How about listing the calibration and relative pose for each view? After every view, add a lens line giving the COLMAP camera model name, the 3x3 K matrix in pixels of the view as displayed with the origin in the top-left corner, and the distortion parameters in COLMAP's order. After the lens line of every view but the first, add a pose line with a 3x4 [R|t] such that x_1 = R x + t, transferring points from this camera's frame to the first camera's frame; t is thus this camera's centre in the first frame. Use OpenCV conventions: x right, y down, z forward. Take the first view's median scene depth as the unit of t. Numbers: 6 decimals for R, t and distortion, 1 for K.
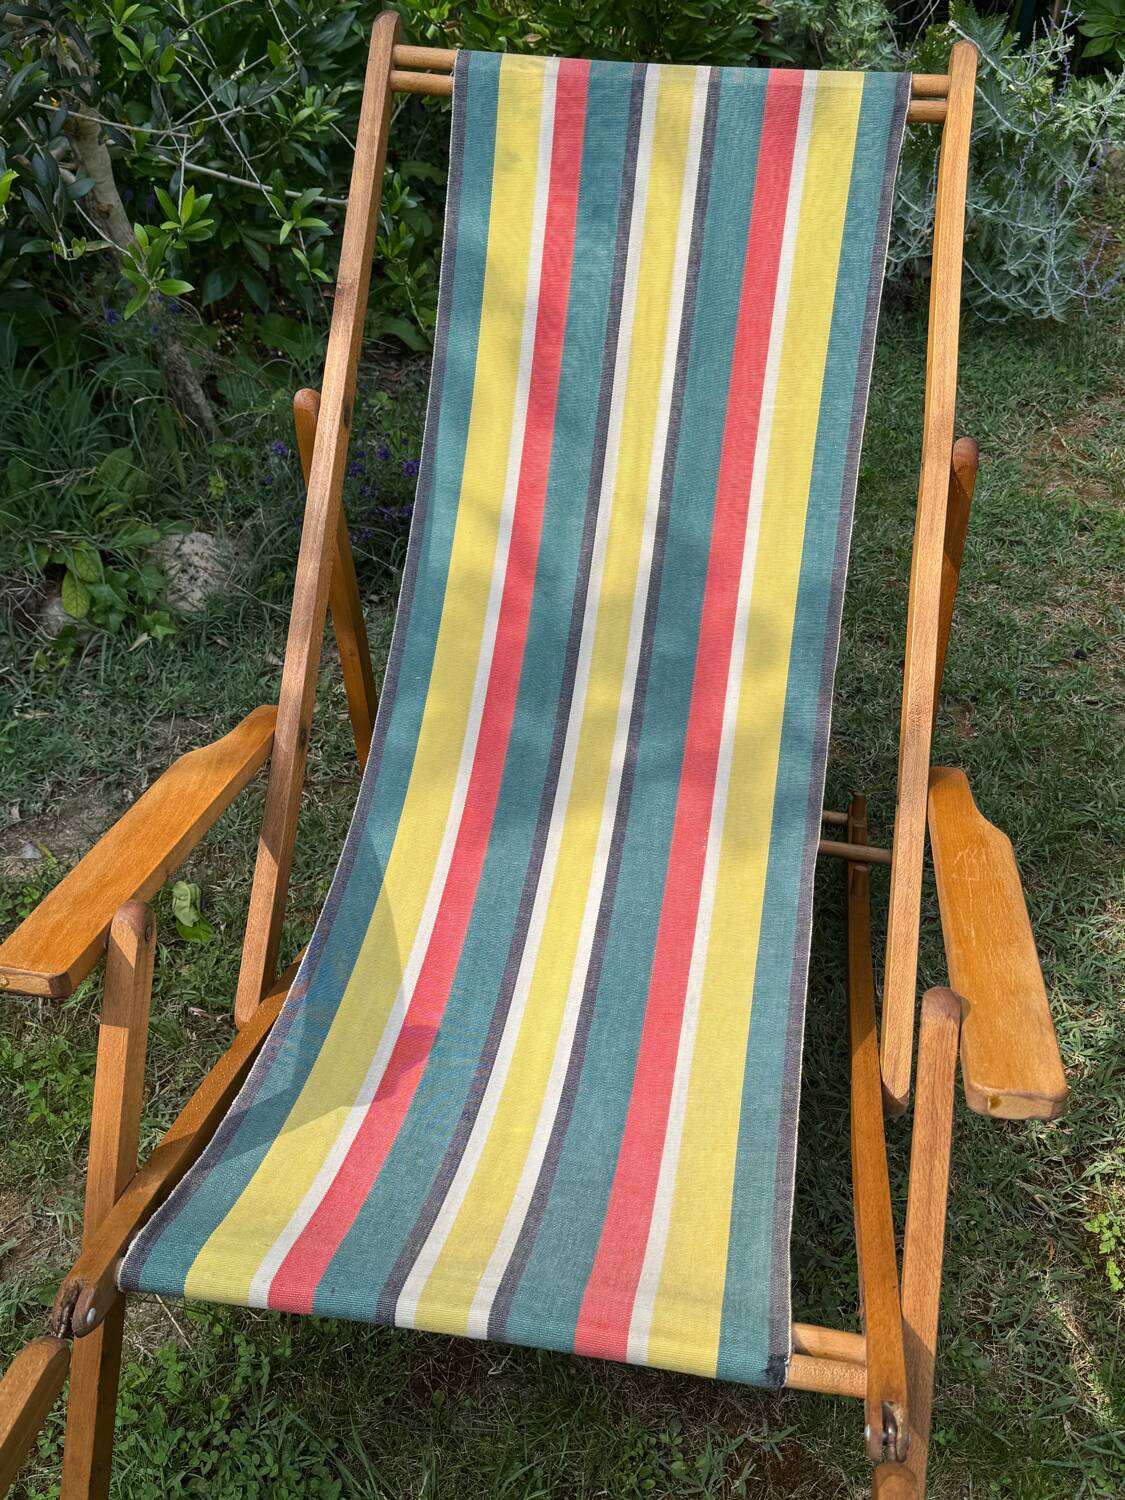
lens RADIAL K [[1407.2, 0, 569.7], [0, 1407.2, 762.0], [0, 0, 1]] dist [0.032062, 0.000000]
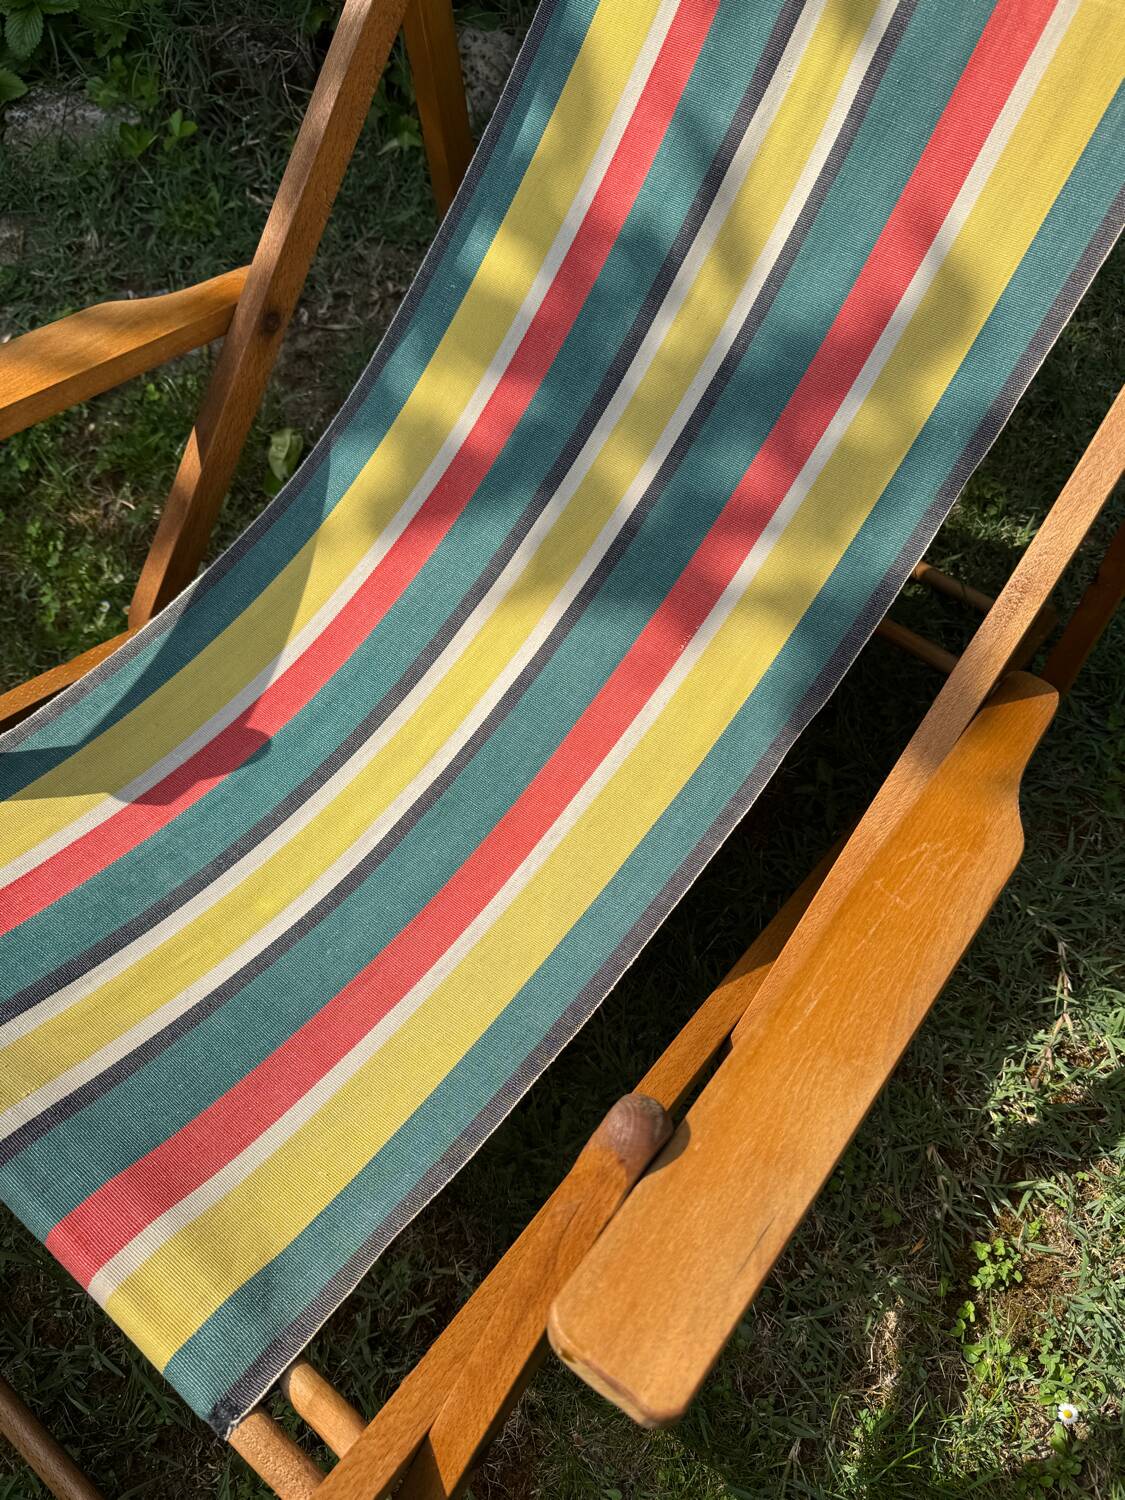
lens RADIAL K [[1123.3, 0, 559.2], [0, 1123.3, 761.0], [0, 0, 1]] dist [0.041591, -0.072257]
pose [[0.881211, 0.406218, -0.241773, 0.199016], [-0.287300, 0.866367, 0.408493, -0.107002], [0.375401, -0.290507, 0.880159, 0.420988]]
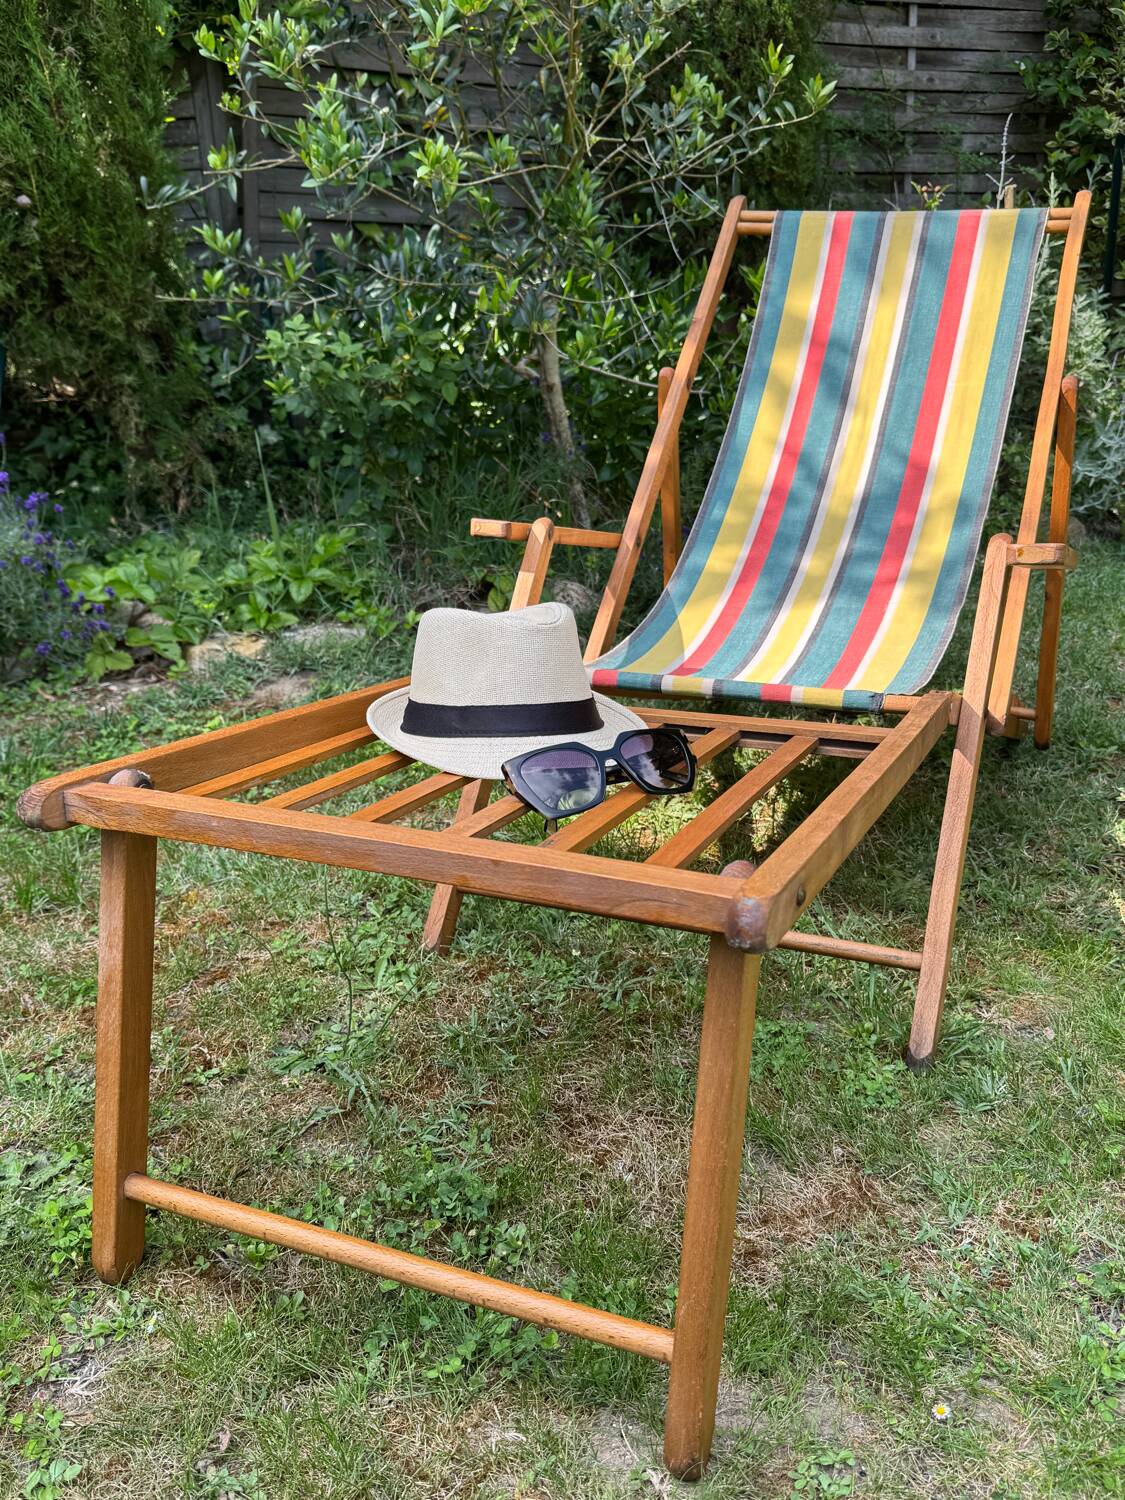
lens RADIAL K [[1254.3, 0, 567.3], [0, 1254.3, 787.9], [0, 0, 1]] dist [0.061267, -0.098904]
pose [[0.969636, 0.079765, -0.231177, 0.090438], [-0.142295, 0.952832, -0.268075, 0.651952], [0.198890, 0.292830, 0.935250, -0.307003]]
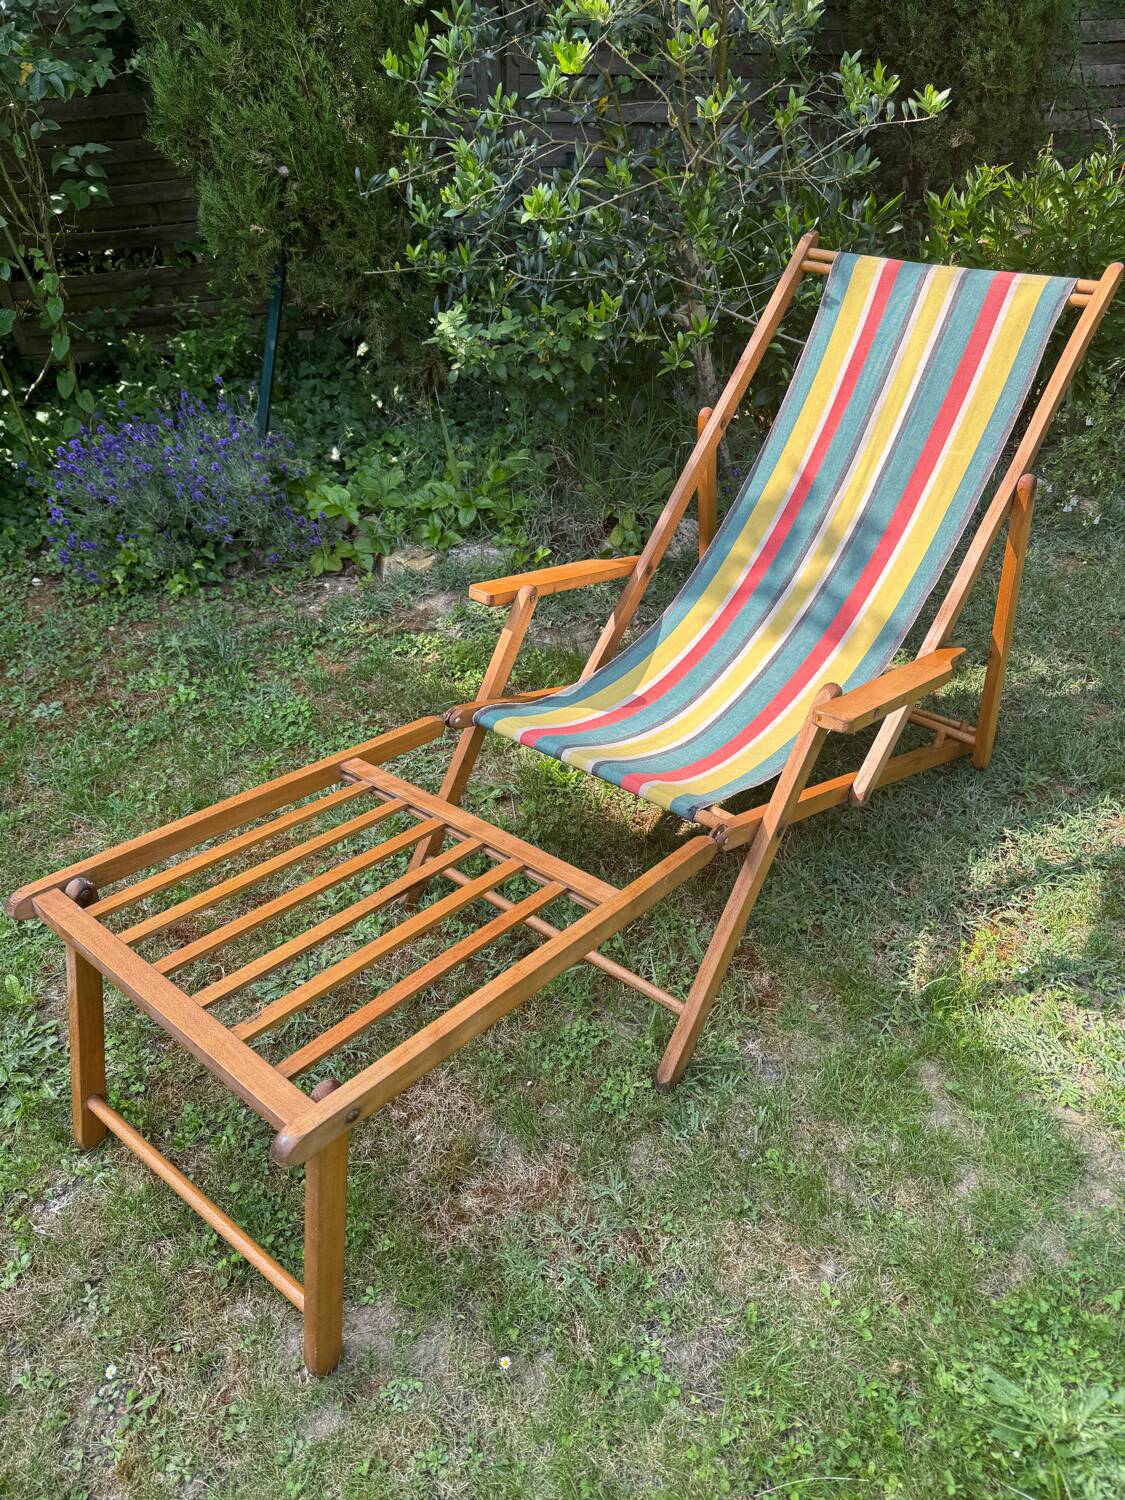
lens RADIAL K [[1046.5, 0, 576.9], [0, 1046.5, 765.3], [0, 0, 1]] dist [0.037945, -0.052104]
pose [[0.857003, 0.273668, -0.436638, 0.448209], [-0.295041, 0.955283, 0.019648, 0.249350], [0.422490, 0.111988, 0.899423, -0.369968]]
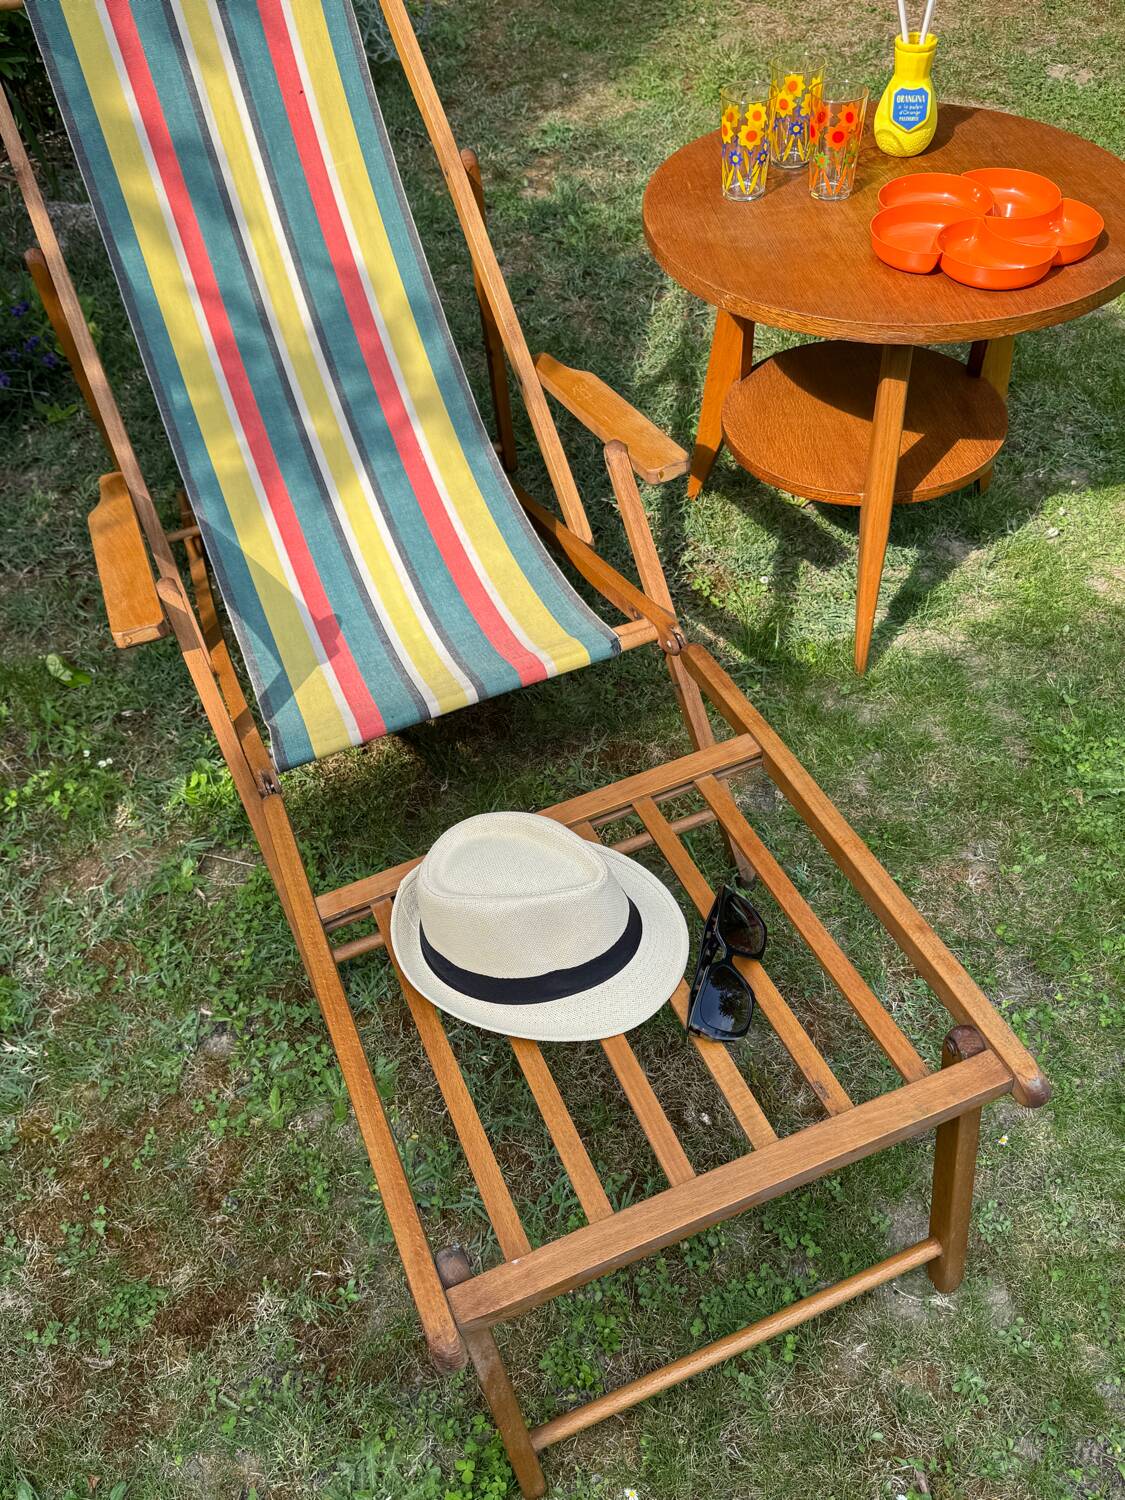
lens RADIAL K [[1254.3, 0, 555.6], [0, 1254.3, 753.4], [0, 0, 1]] dist [0.061267, -0.098904]
pose [[0.848069, -0.432867, 0.305622, -0.346496], [0.370628, 0.896781, 0.241700, 0.070438], [-0.378700, -0.091706, 0.920965, -0.394092]]
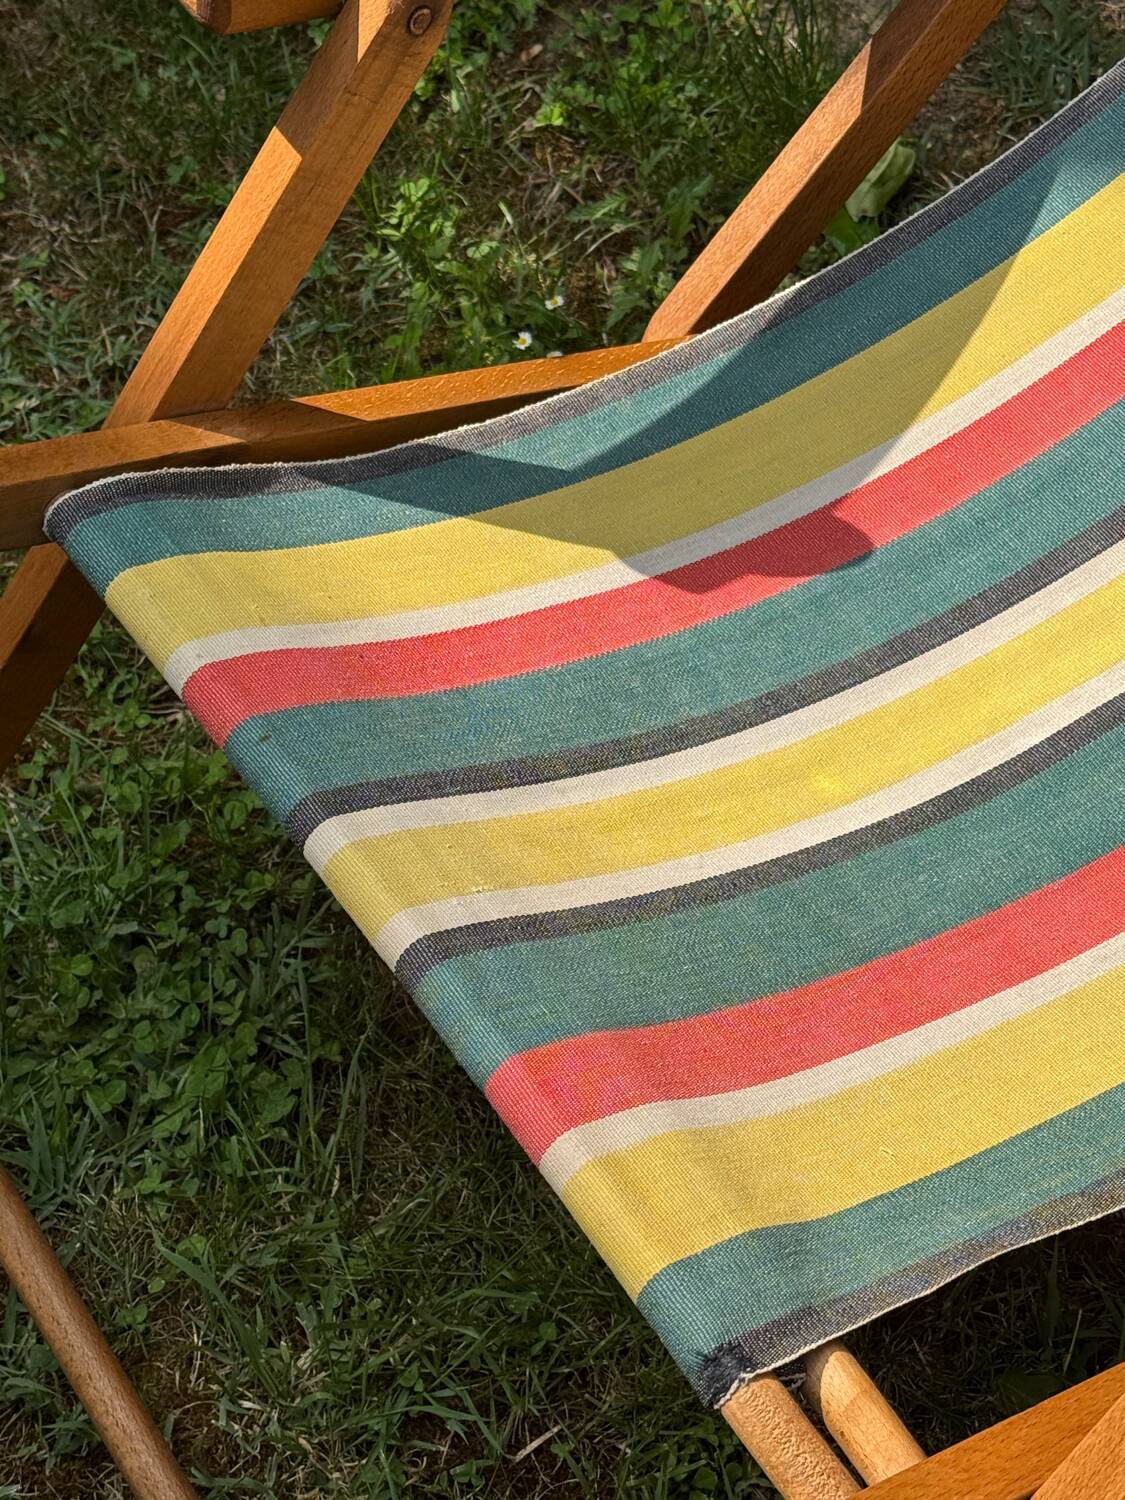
lens RADIAL K [[2777.8, 0, 556.7], [0, 2777.8, 788.6], [0, 0, 1]] dist [0.181666, 0.000000]
pose [[0.687476, 0.582851, -0.433199, 0.264621], [-0.466773, 0.811629, 0.351257, -0.027819], [0.556328, -0.039275, 0.830034, 0.118009]]
